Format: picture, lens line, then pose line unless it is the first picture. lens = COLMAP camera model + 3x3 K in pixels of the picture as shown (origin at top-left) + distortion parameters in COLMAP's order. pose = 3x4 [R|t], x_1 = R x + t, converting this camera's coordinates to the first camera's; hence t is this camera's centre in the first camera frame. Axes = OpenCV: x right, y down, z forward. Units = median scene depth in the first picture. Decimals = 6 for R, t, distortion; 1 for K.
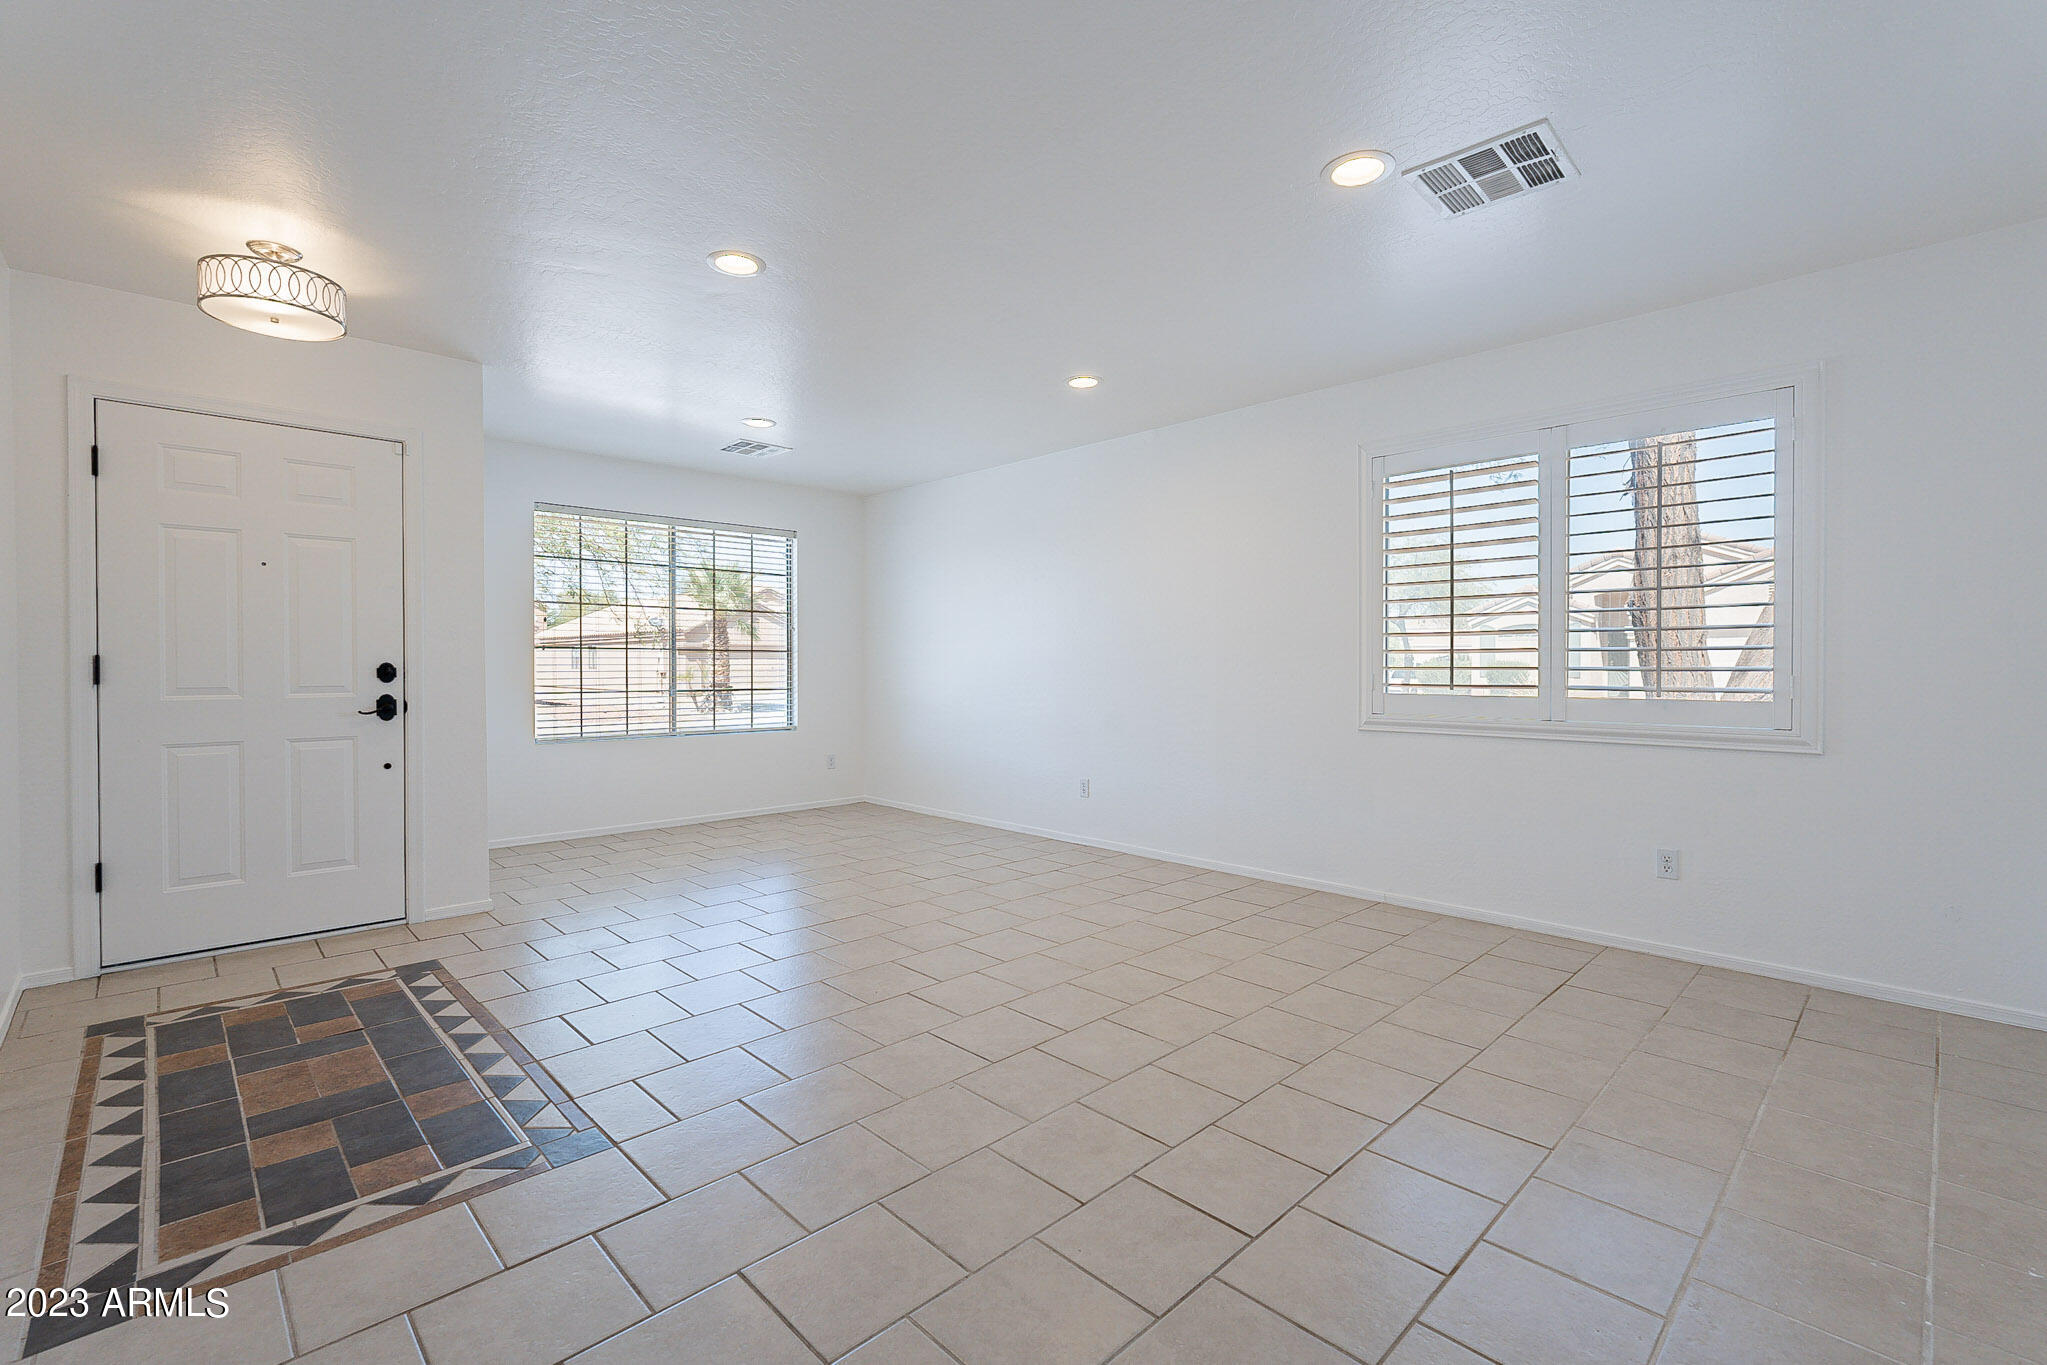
lens RADIAL K [[902.0, 0, 1032.4], [0, 902.0, 674.1], [0, 0, 1]] dist [-0.003704, -0.000066]
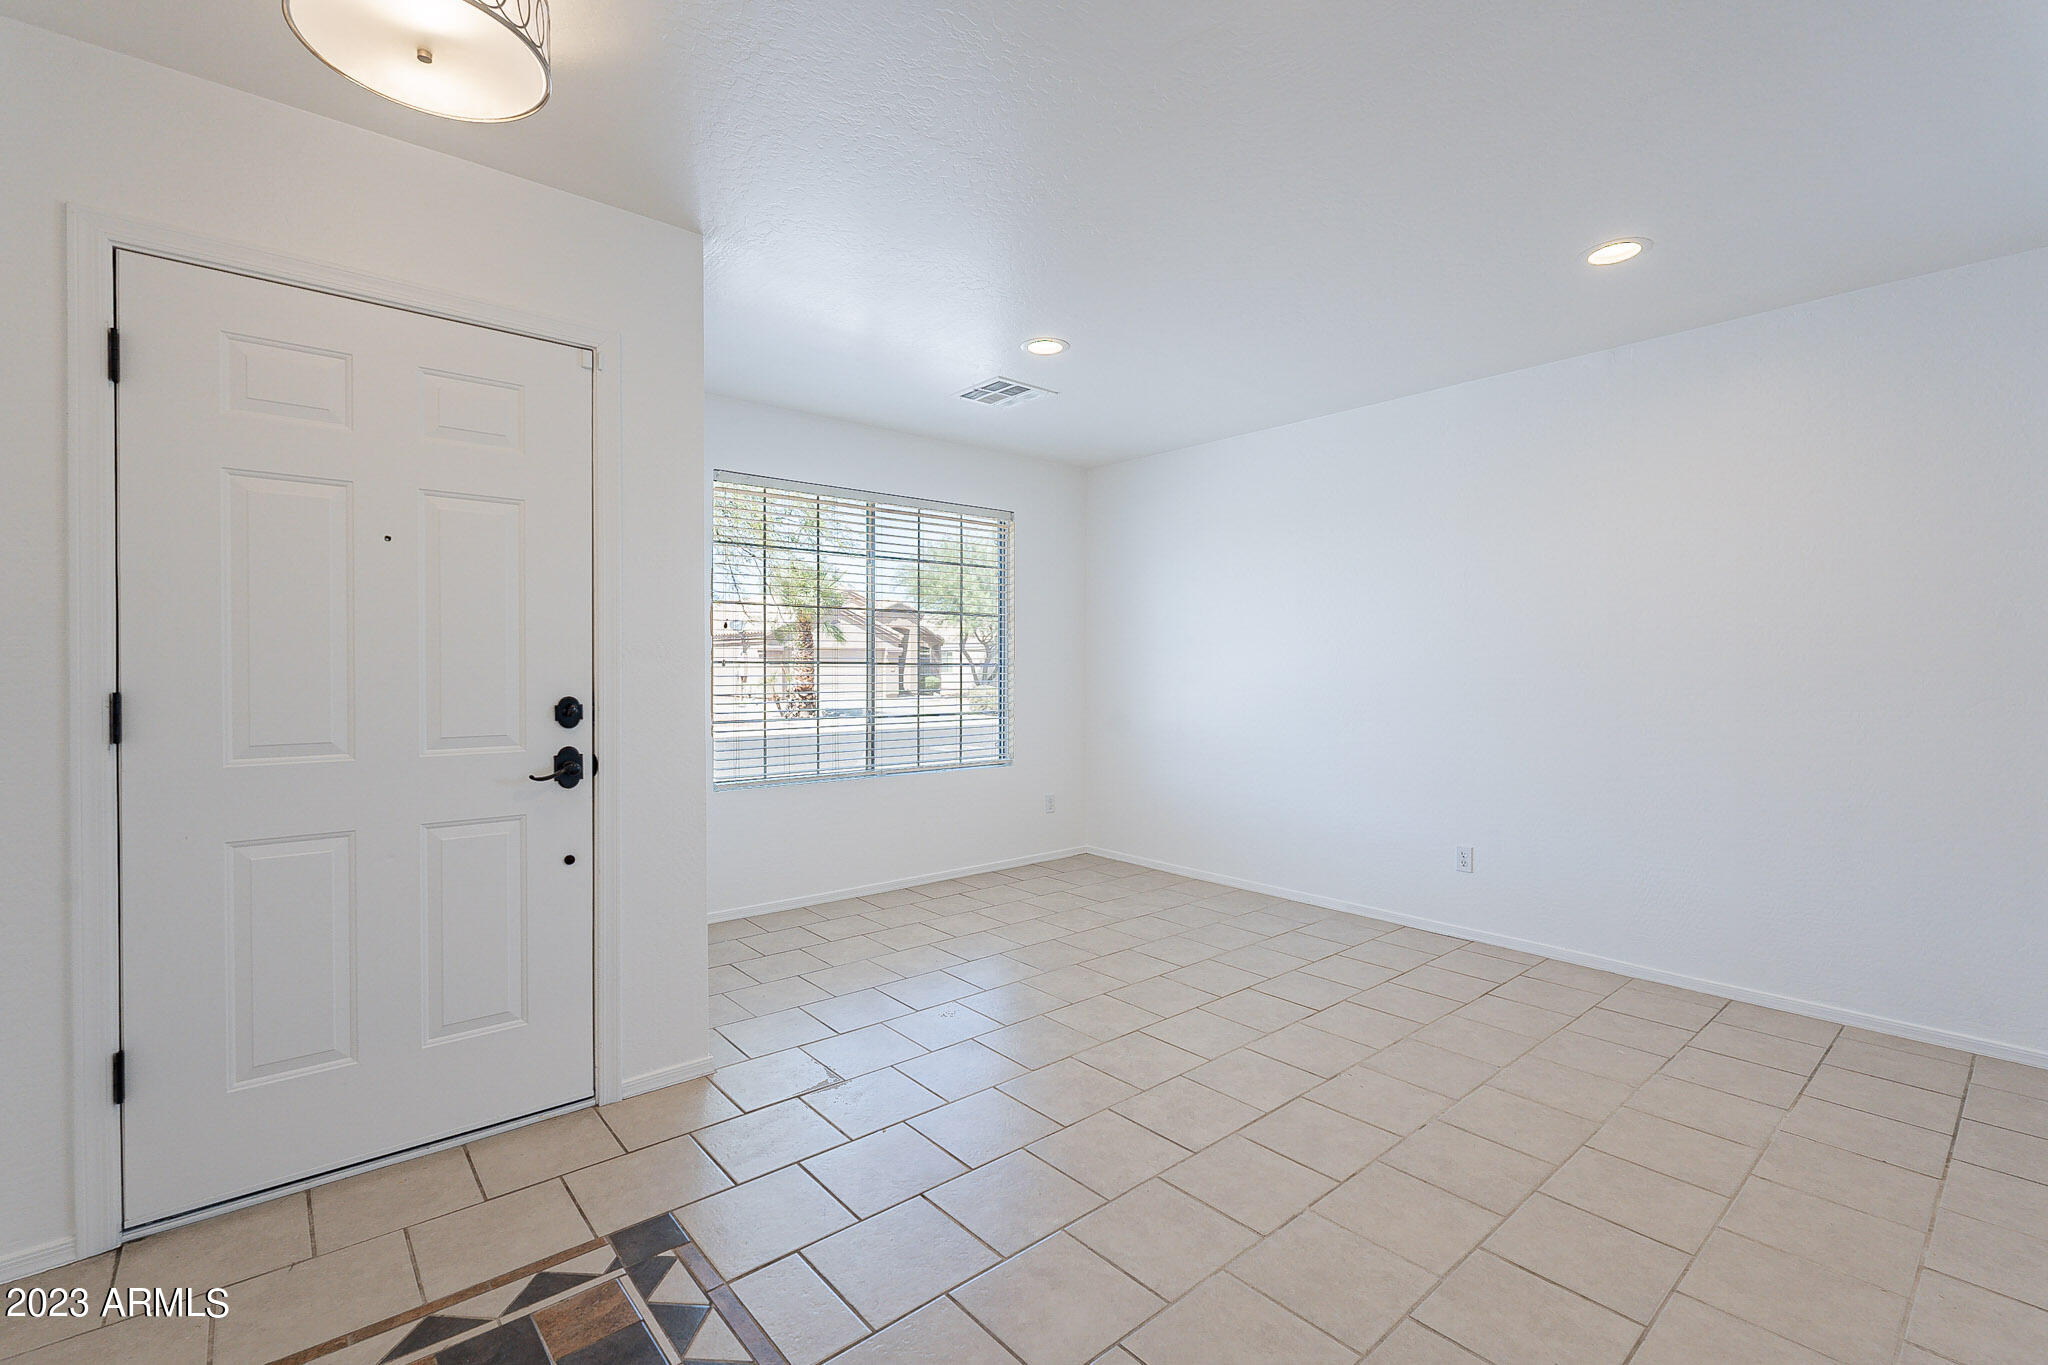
lens RADIAL K [[902.5, 0, 1032.7], [0, 902.5, 674.9], [0, 0, 1]] dist [-0.003704, -0.000066]
pose [[0.998206, 0.001298, -0.059865, -0.377580], [-0.001414, 0.999997, -0.001895, -0.028974], [0.059863, 0.001976, 0.998205, 0.412959]]
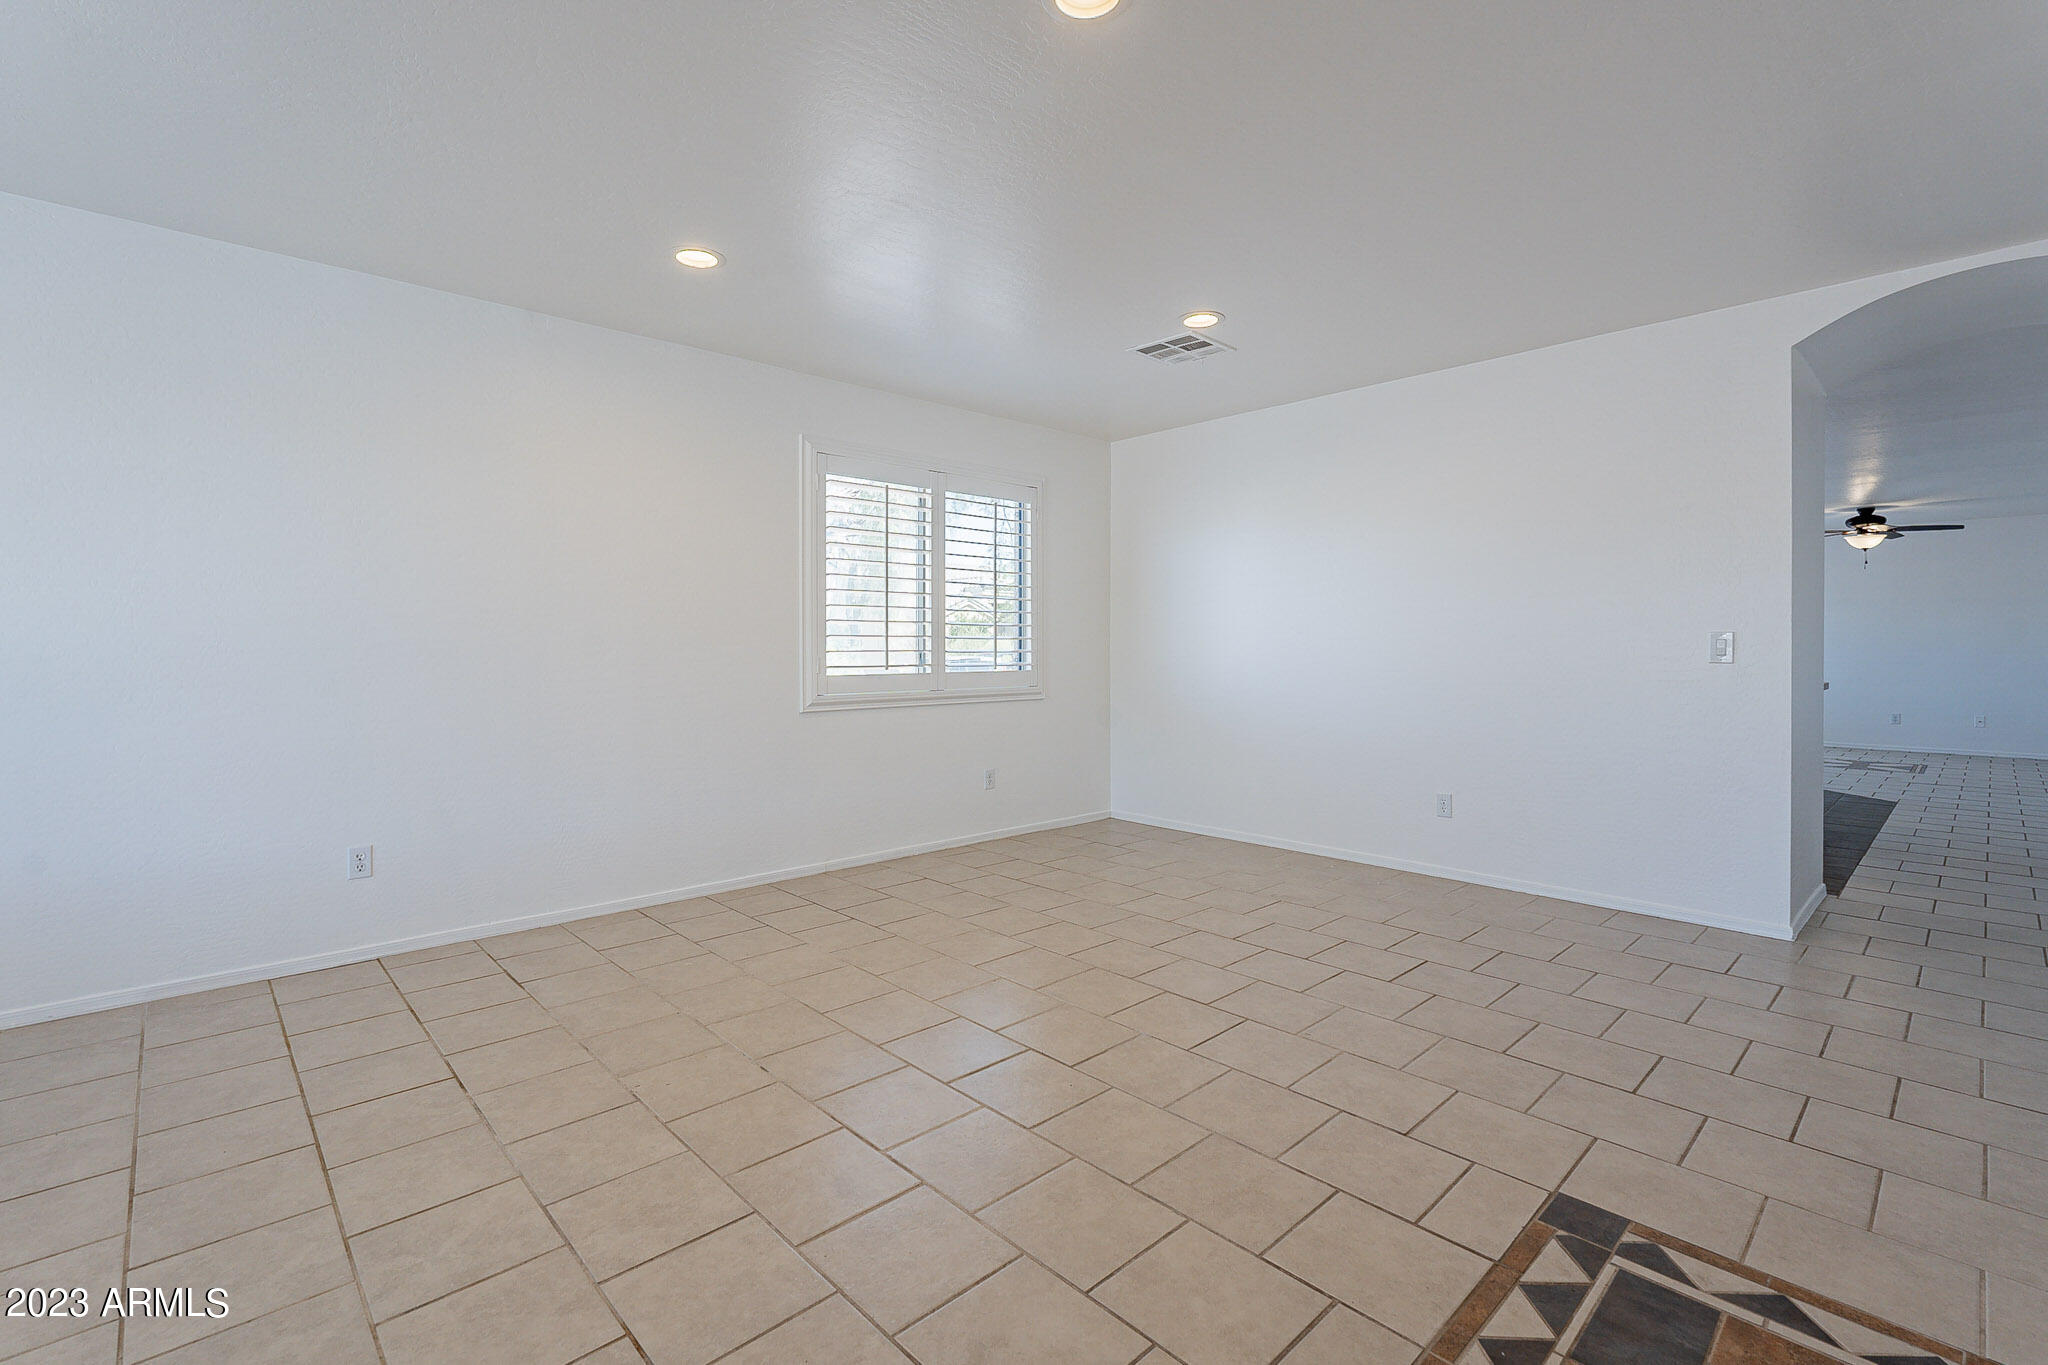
lens RADIAL K [[902.5, 0, 1016.3], [0, 902.5, 670.5], [0, 0, 1]] dist [-0.003704, -0.000066]
pose [[0.023936, -0.026359, 0.999366, -0.796867], [0.010123, 0.999607, 0.026123, -0.012319], [-0.999662, 0.009491, 0.024193, 0.887822]]
